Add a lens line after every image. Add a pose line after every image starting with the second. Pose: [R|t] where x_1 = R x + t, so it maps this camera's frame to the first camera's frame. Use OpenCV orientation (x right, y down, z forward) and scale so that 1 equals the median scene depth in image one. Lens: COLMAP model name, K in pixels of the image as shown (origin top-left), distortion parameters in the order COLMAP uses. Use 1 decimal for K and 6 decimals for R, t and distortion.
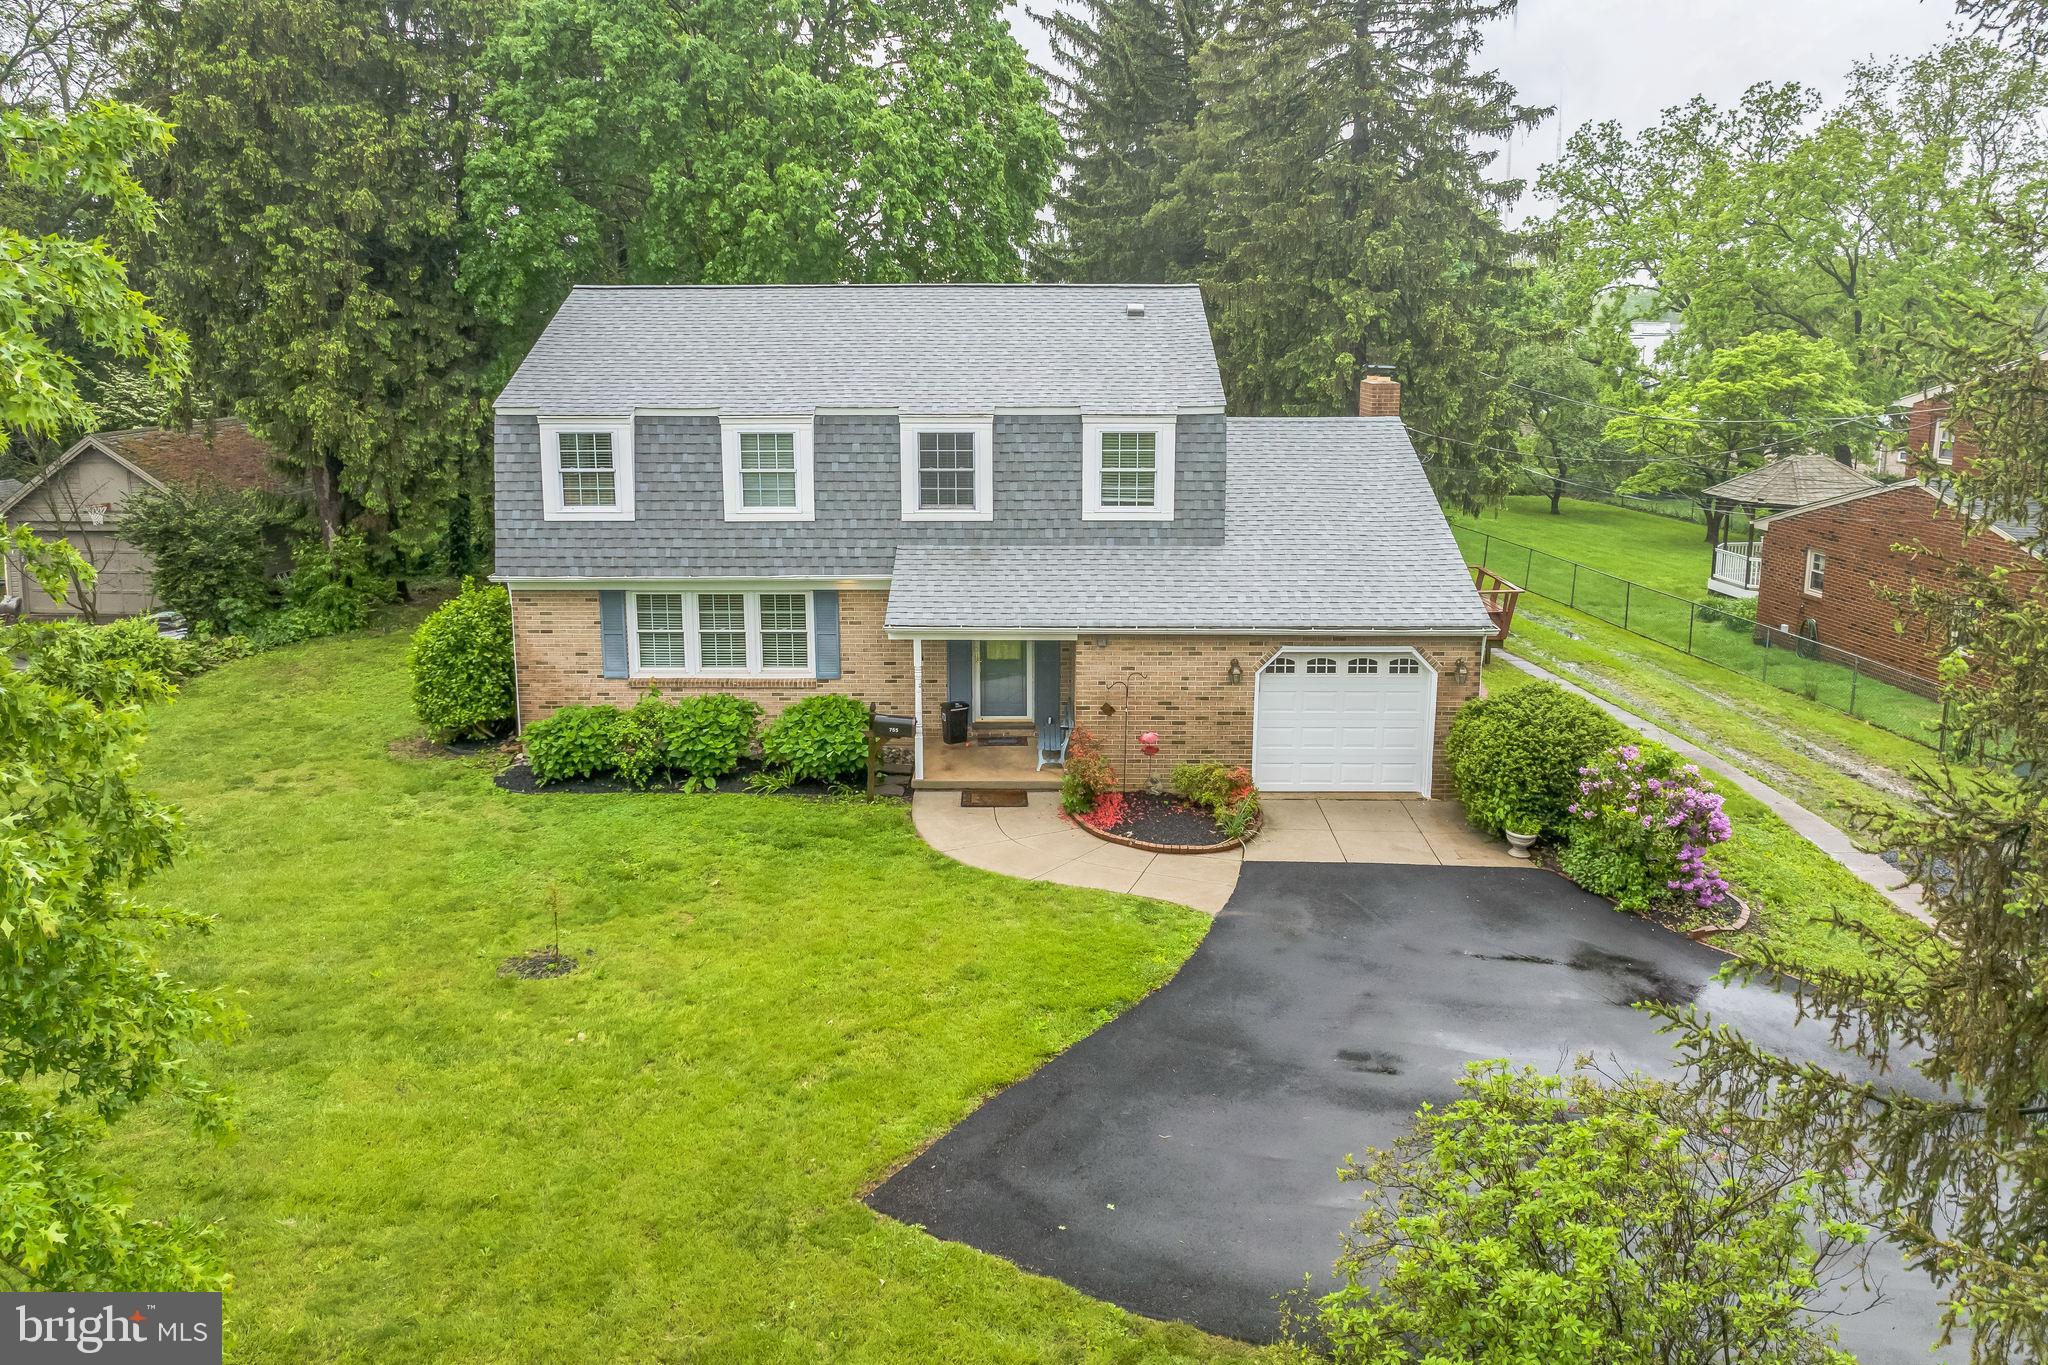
lens RADIAL K [[1475.2, 0, 1014.4], [0, 1475.2, 591.1], [0, 0, 1]] dist [-0.042537, -0.002320]
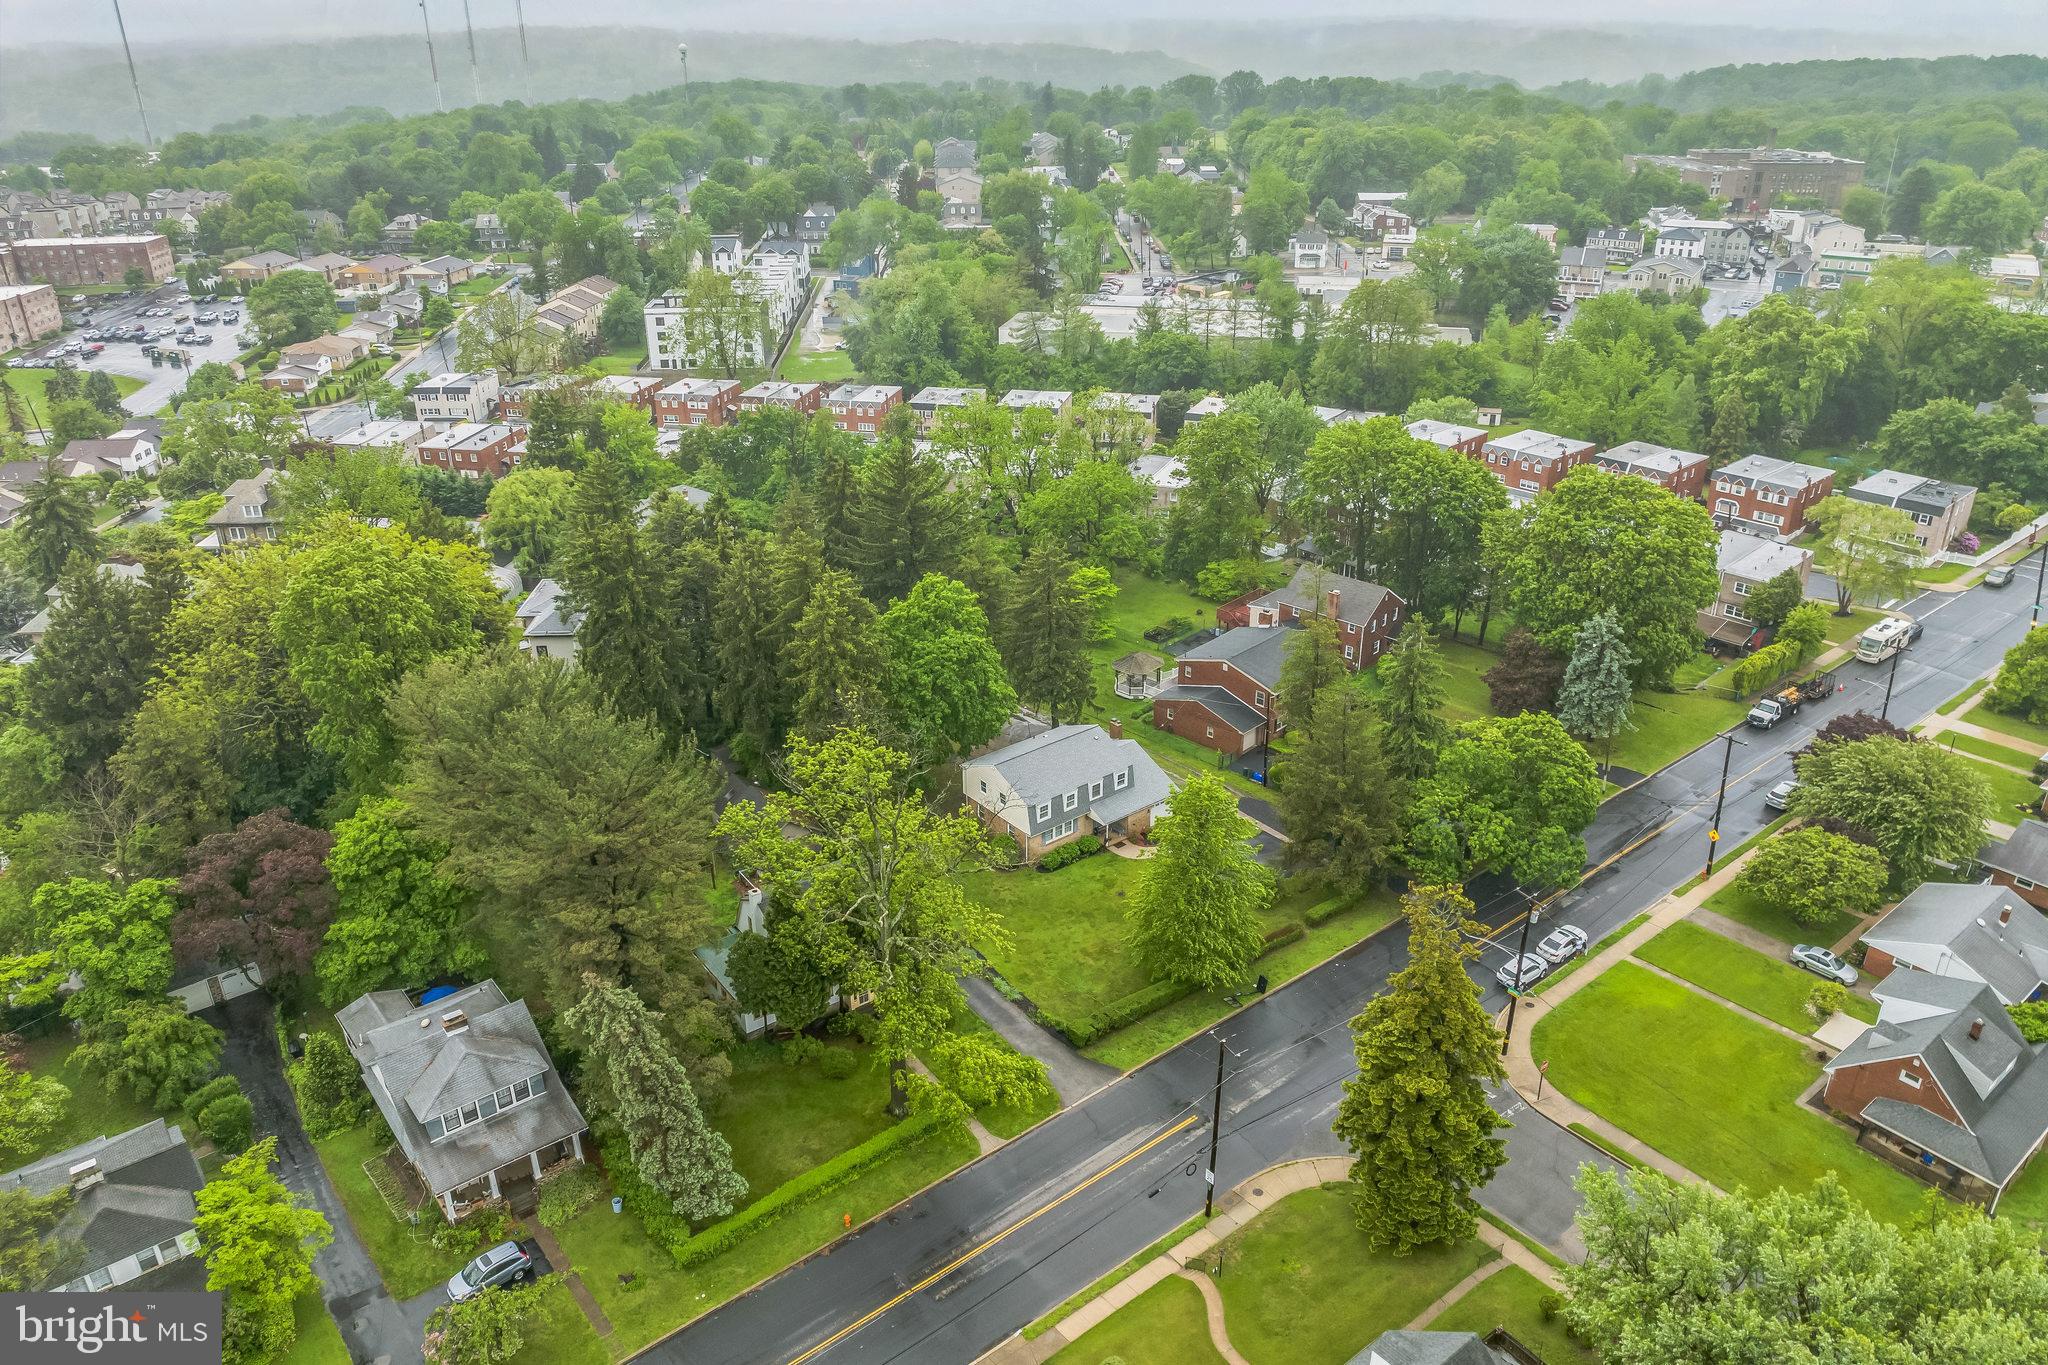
lens RADIAL K [[1436.4, 0, 1020.2], [0, 1436.4, 684.7], [0, 0, 1]] dist [-0.035769, 0.000191]
pose [[0.770389, -0.277023, 0.574246, -3.273153], [0.125082, 0.948840, 0.289926, -2.071712], [-0.625184, -0.151528, 0.765627, -2.875516]]
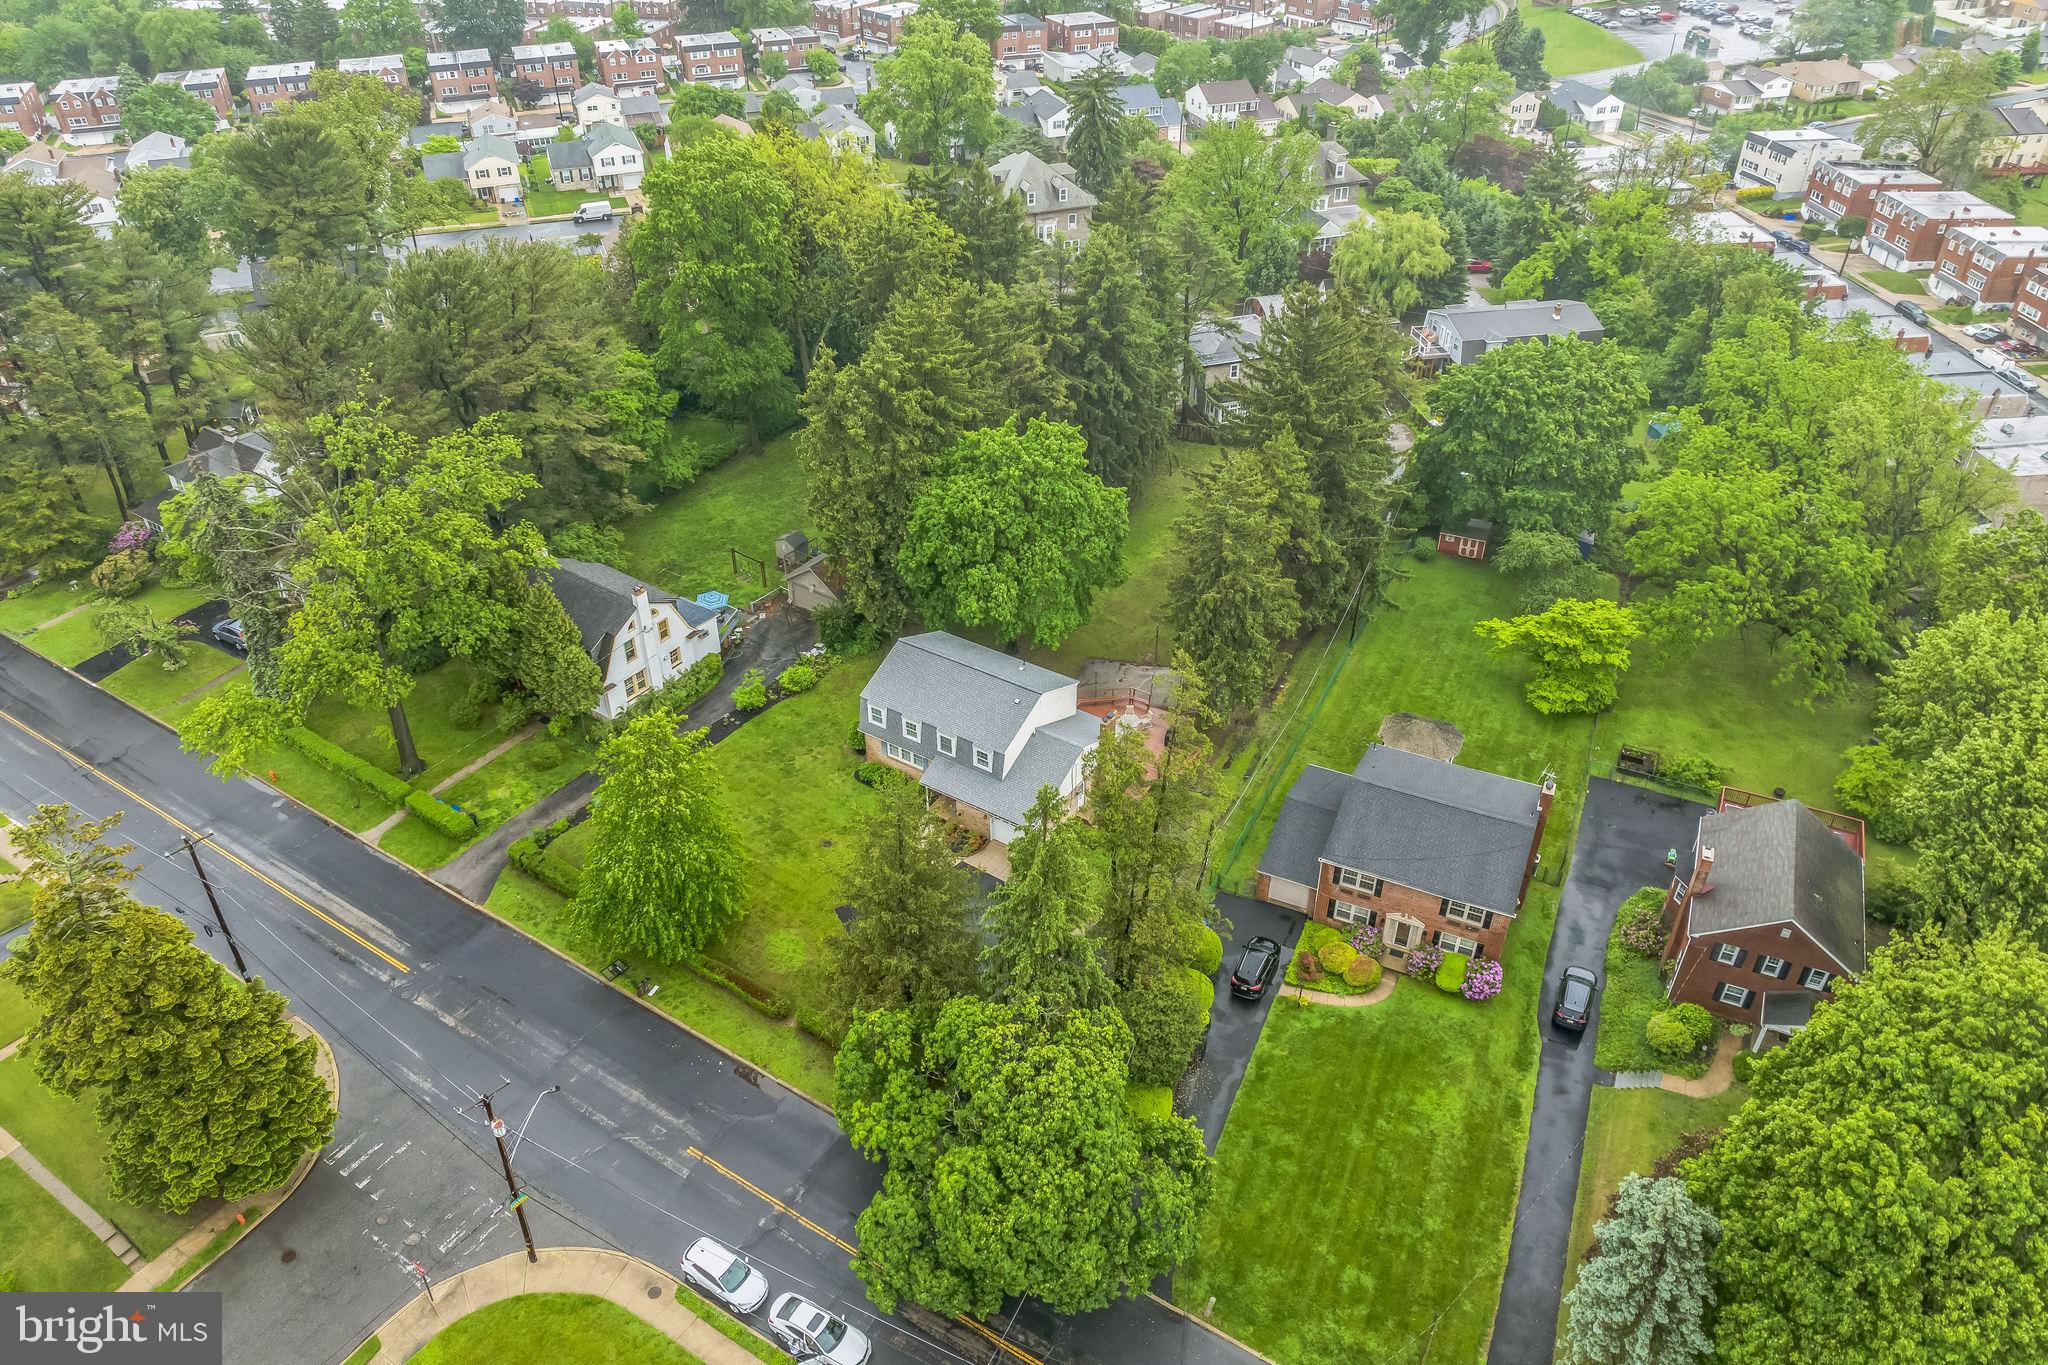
lens RADIAL K [[1436.4, 0, 1020.2], [0, 1436.4, 684.7], [0, 0, 1]] dist [-0.035769, 0.000191]
pose [[0.849049, 0.308662, -0.428770, 1.880446], [-0.095875, 0.888126, 0.449489, -2.145052], [0.519542, -0.340530, 0.783655, -2.076287]]
